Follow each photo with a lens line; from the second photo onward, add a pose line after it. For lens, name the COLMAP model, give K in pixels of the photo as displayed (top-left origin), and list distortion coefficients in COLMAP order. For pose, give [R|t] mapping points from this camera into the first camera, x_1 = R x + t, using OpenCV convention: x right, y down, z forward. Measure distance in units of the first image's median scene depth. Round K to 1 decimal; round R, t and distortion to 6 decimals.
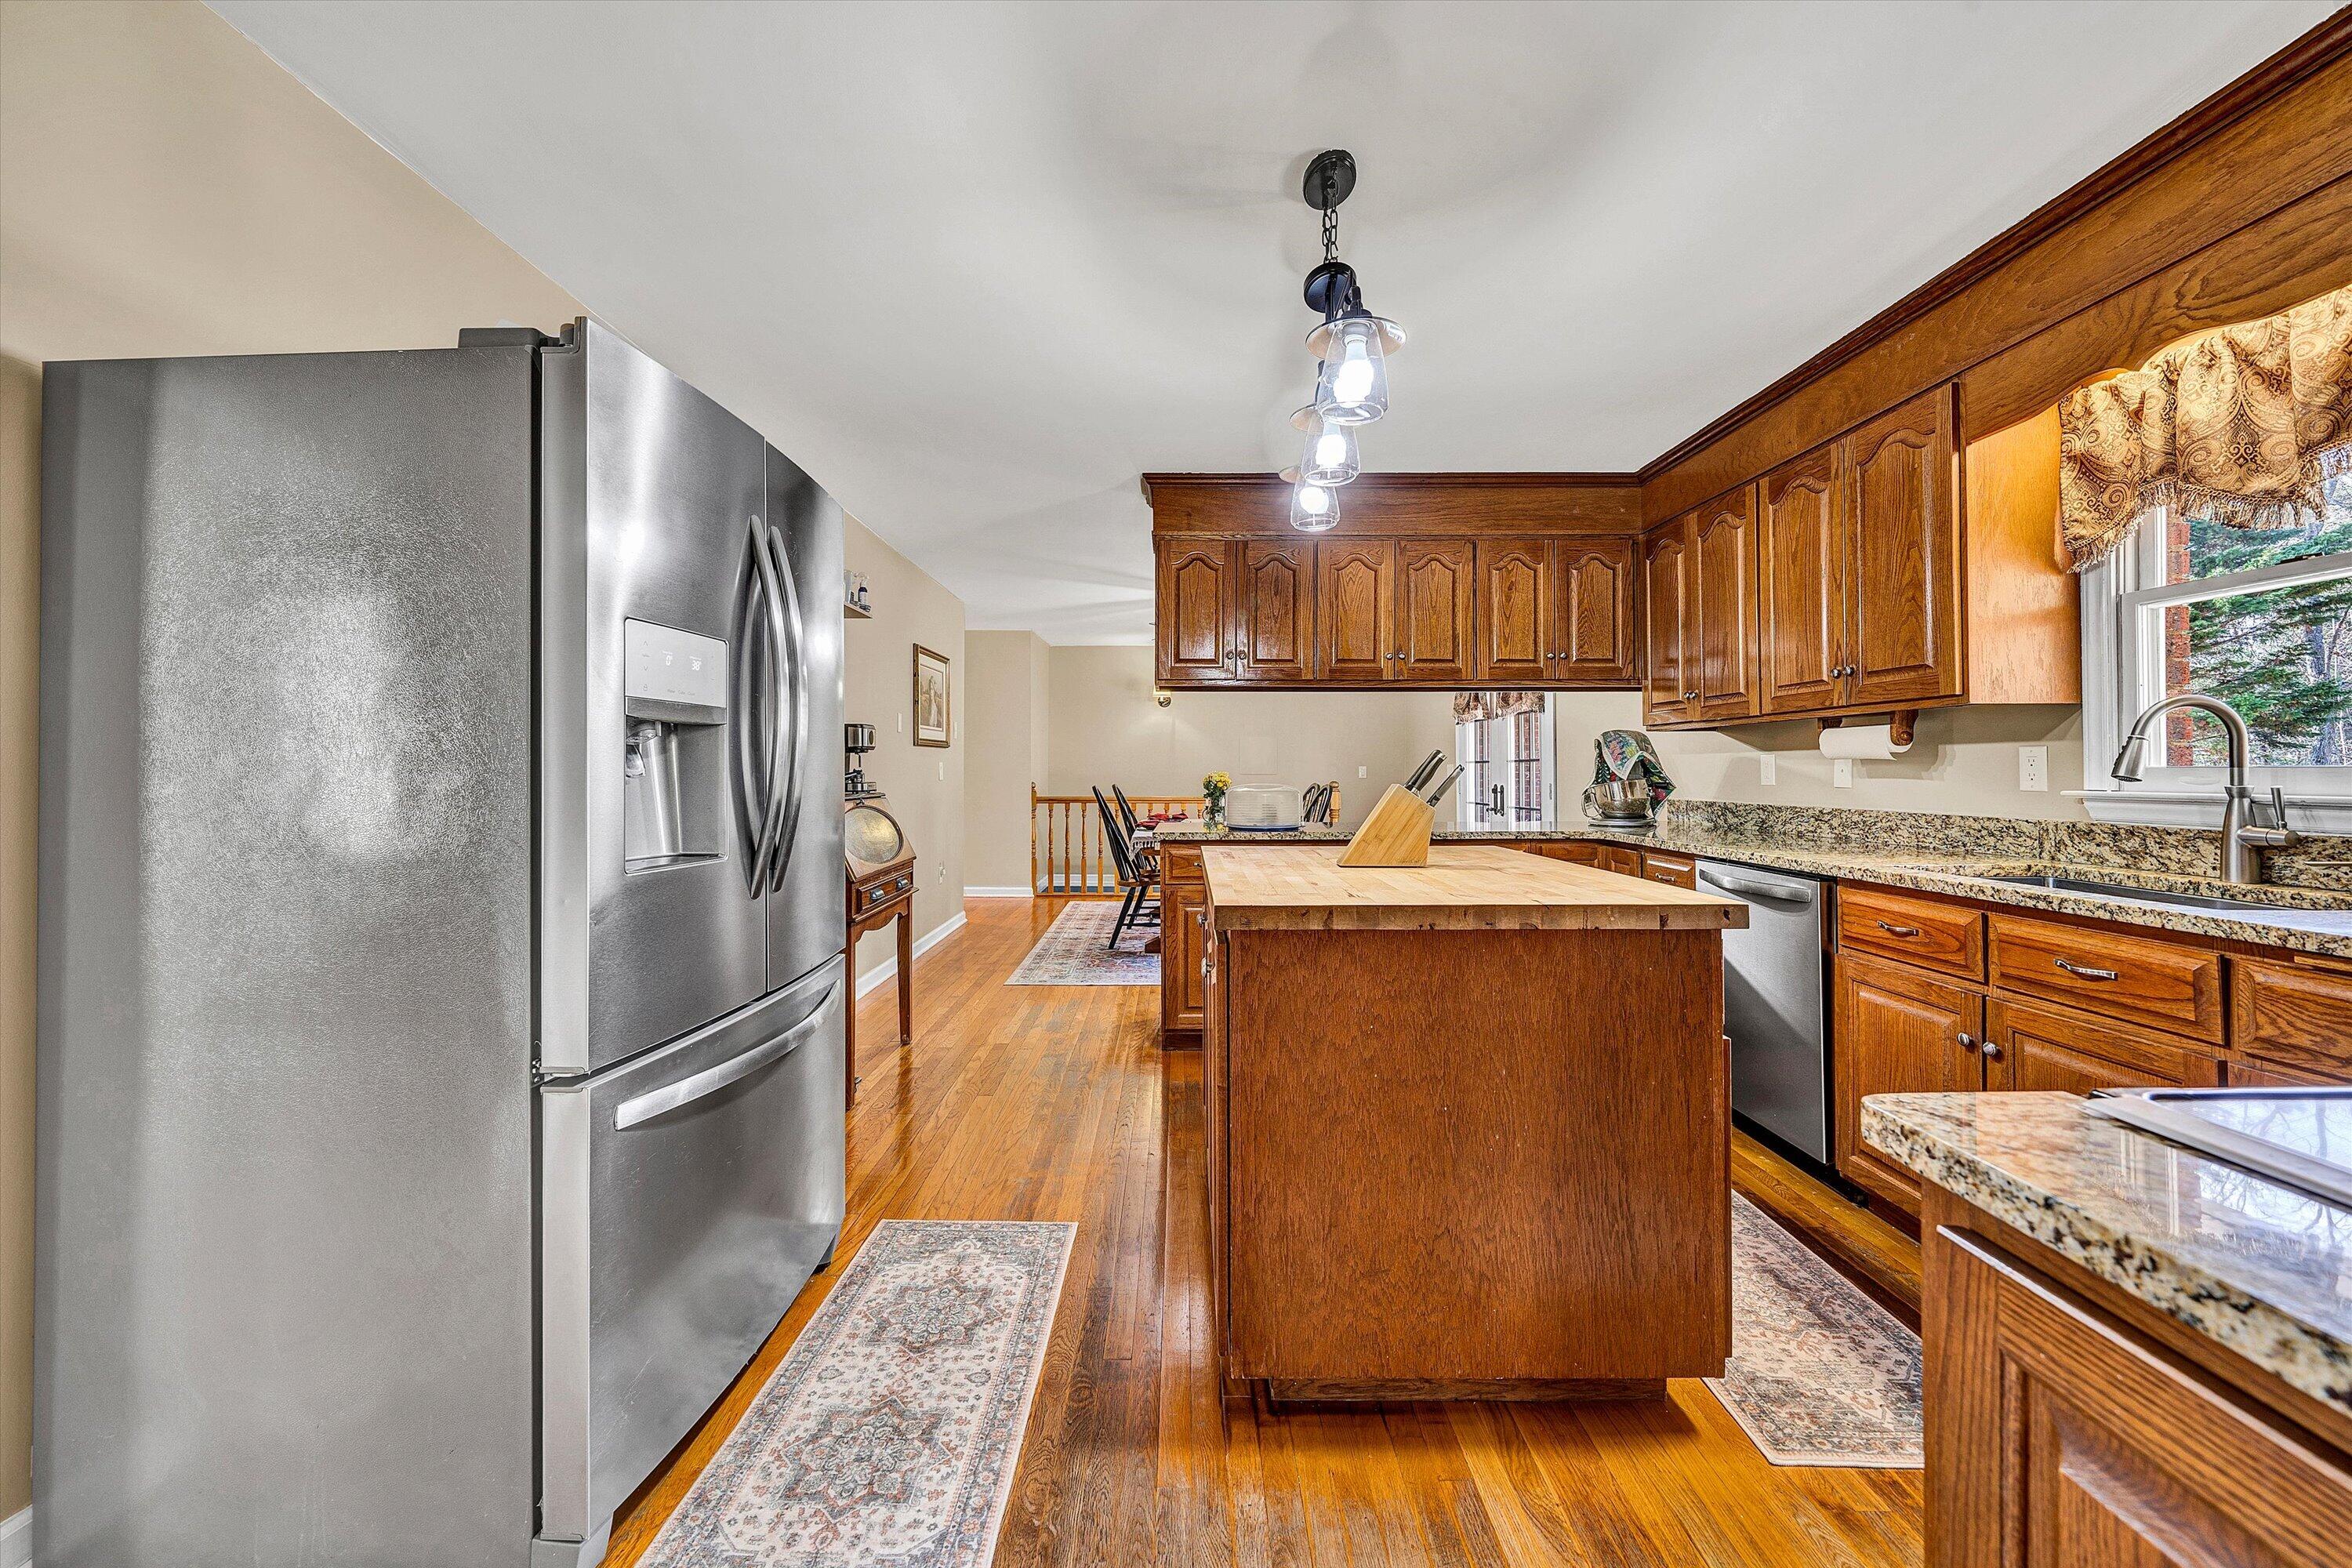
lens RADIAL K [[903.5, 0, 1179.0], [0, 903.5, 761.9], [0, 0, 1]] dist [-0.001922, 0.000102]
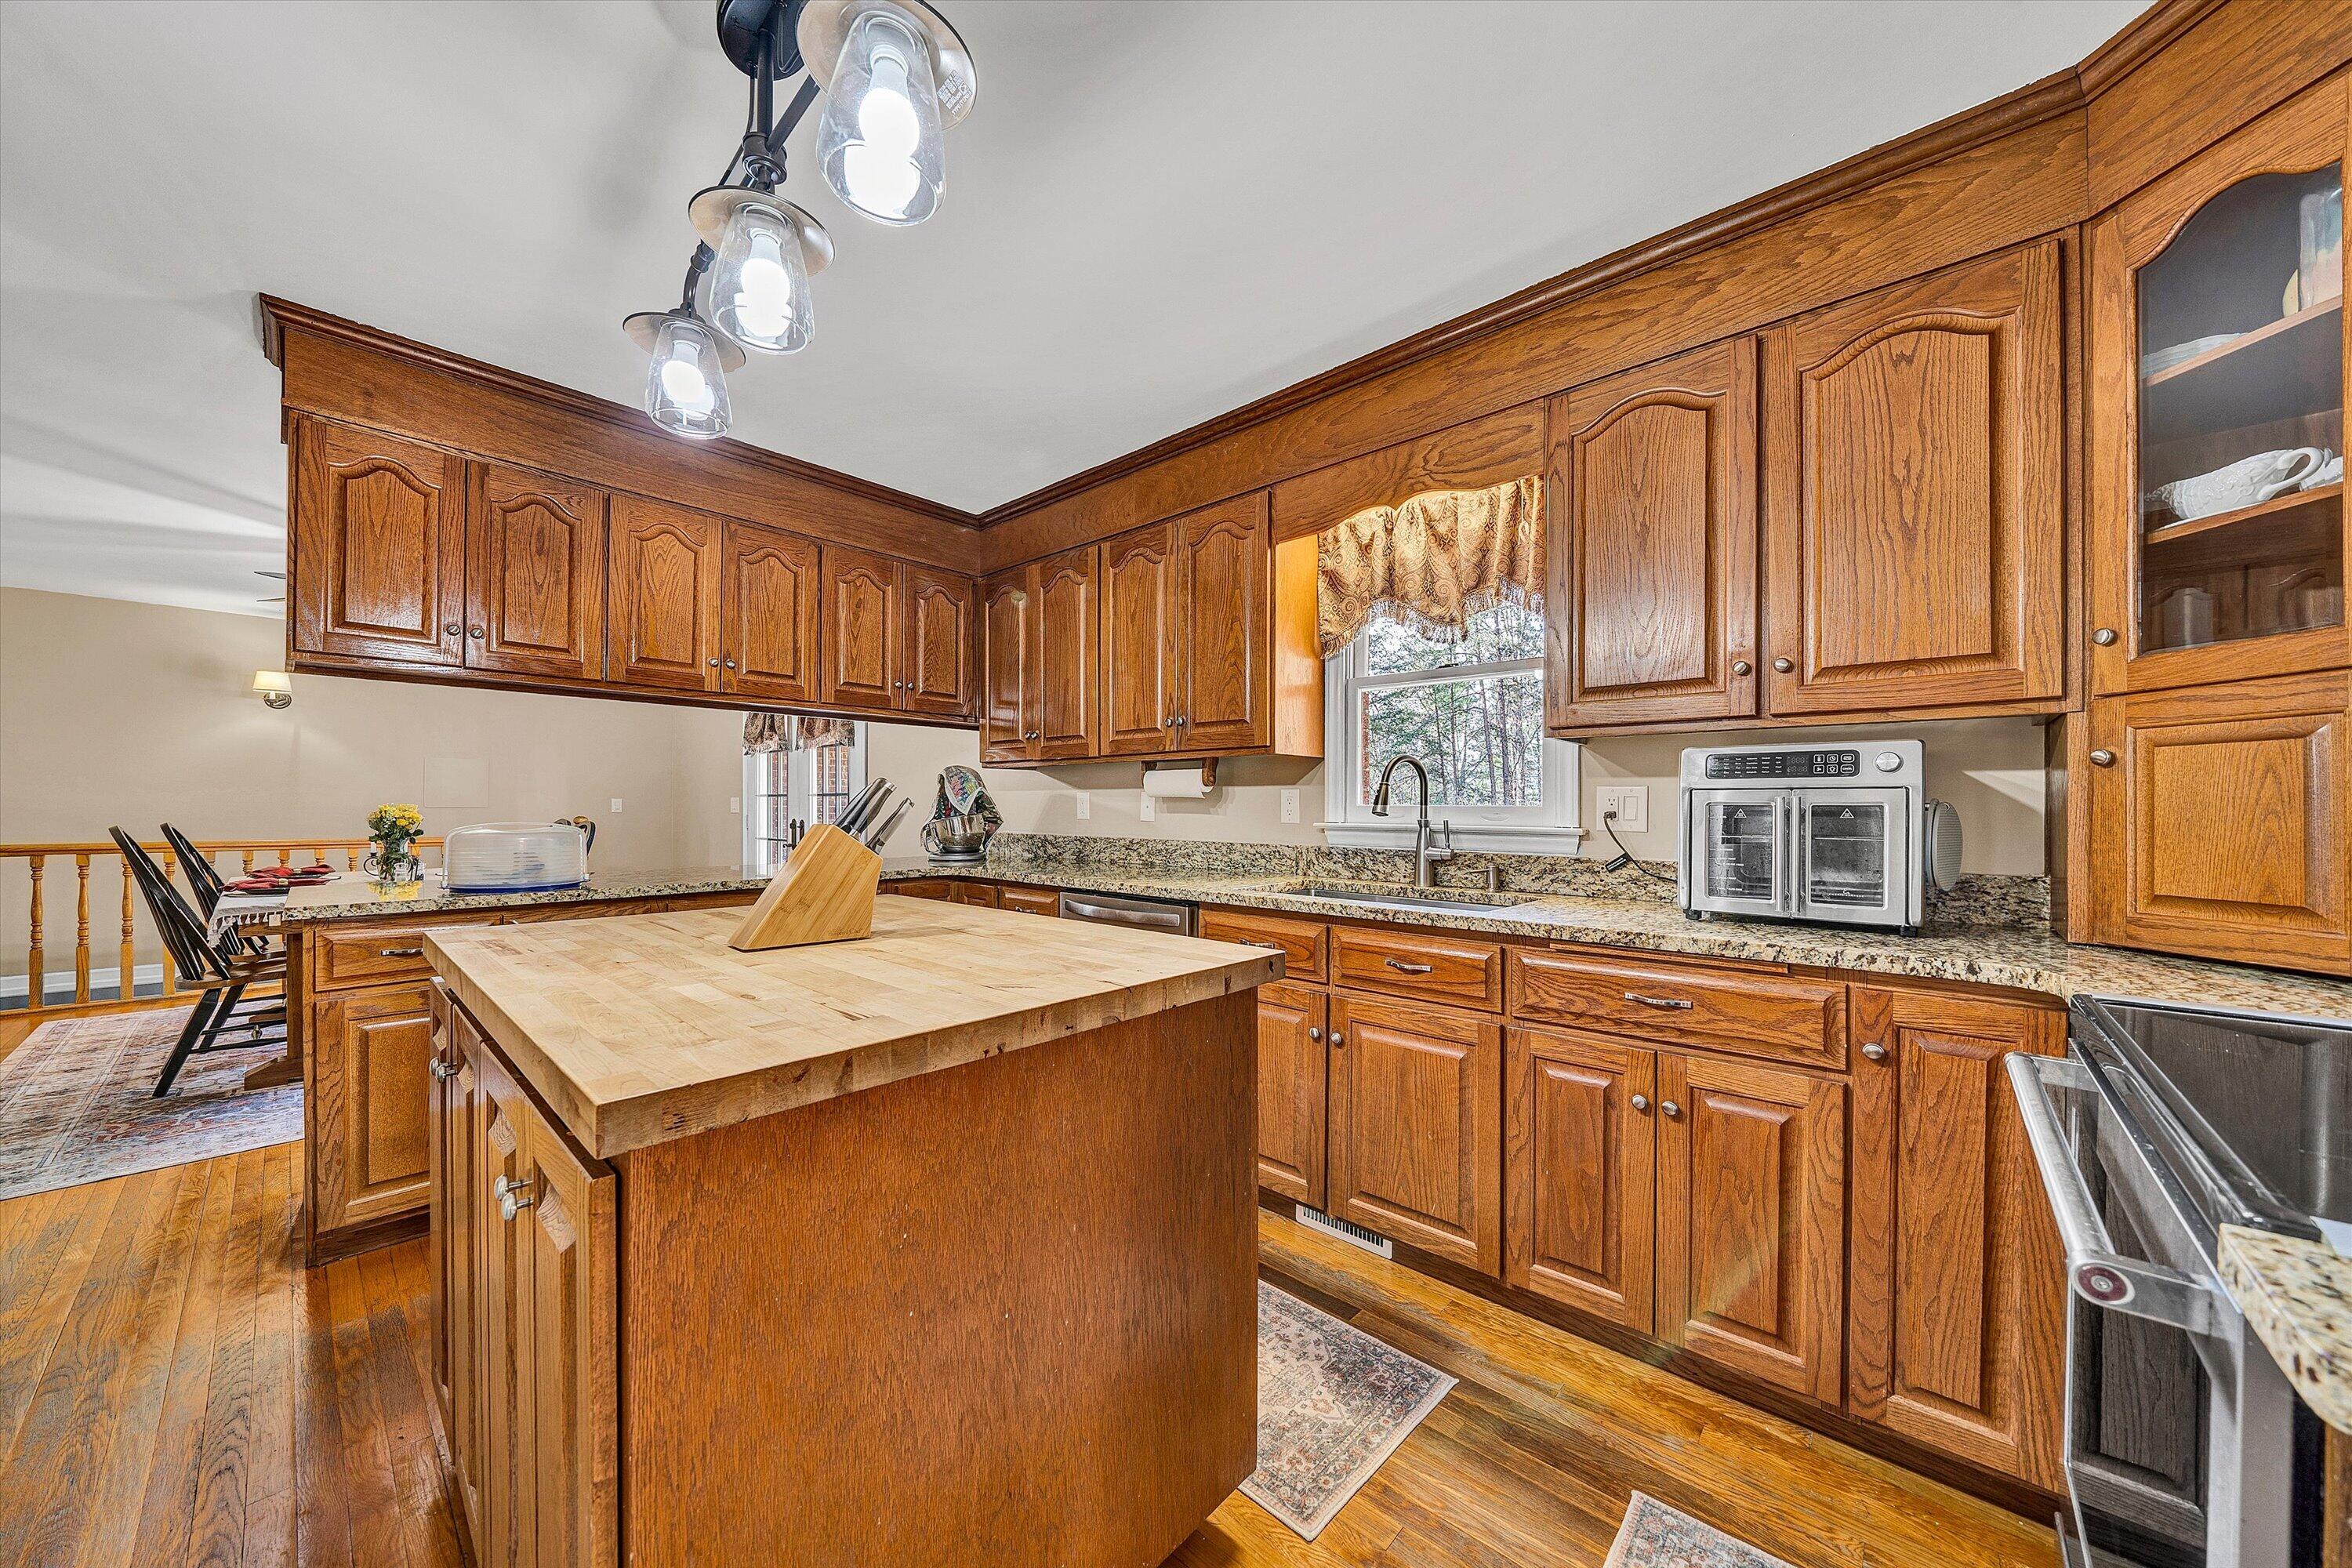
lens RADIAL K [[815.4, 0, 1171.8], [0, 815.4, 806.1], [0, 0, 1]] dist [-0.006321, 0.000592]
pose [[0.675054, 0.004260, 0.737756, -0.041559], [-0.012774, 0.999901, 0.005915, 0.002795], [-0.737657, -0.013417, 0.675042, 0.325585]]
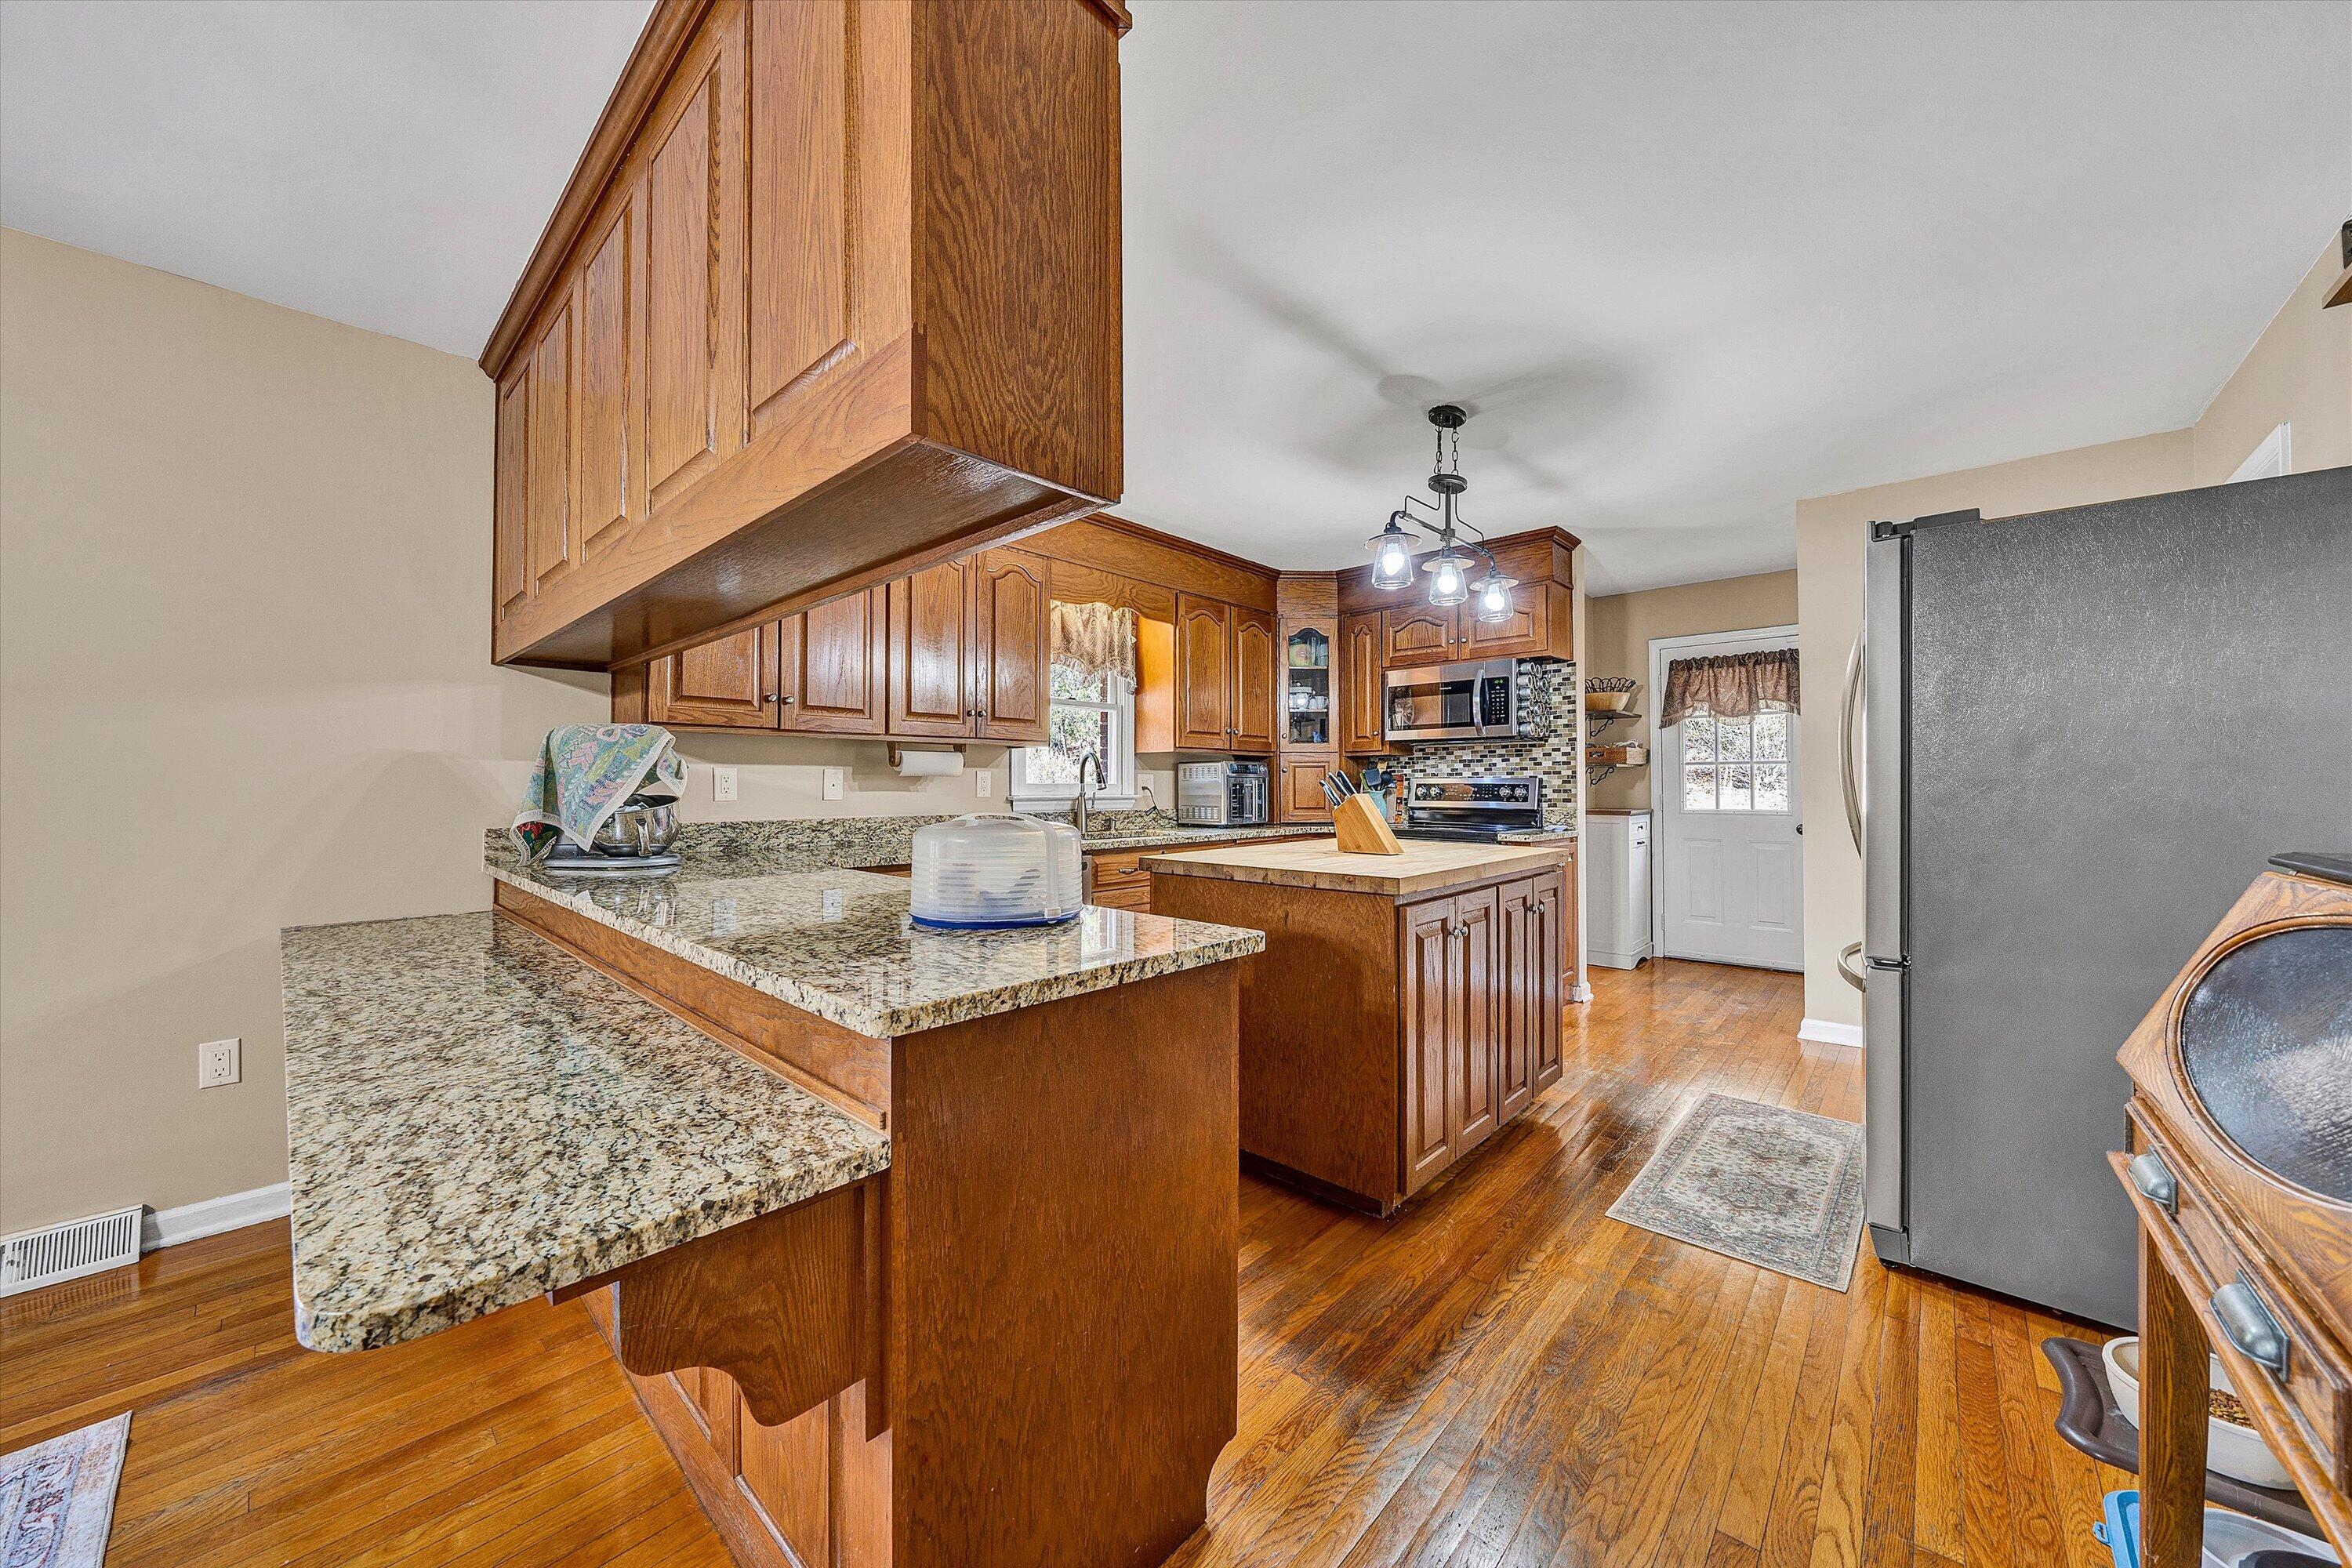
lens RADIAL K [[837.0, 0, 1168.7], [0, 837.0, 774.9], [0, 0, 1]] dist [-0.007209, 0.000708]
pose [[-0.732780, 0.011700, 0.680365, -0.371199], [-0.004829, 0.999738, -0.022393, 0.023484], [-0.680449, -0.019695, -0.732531, 1.896596]]
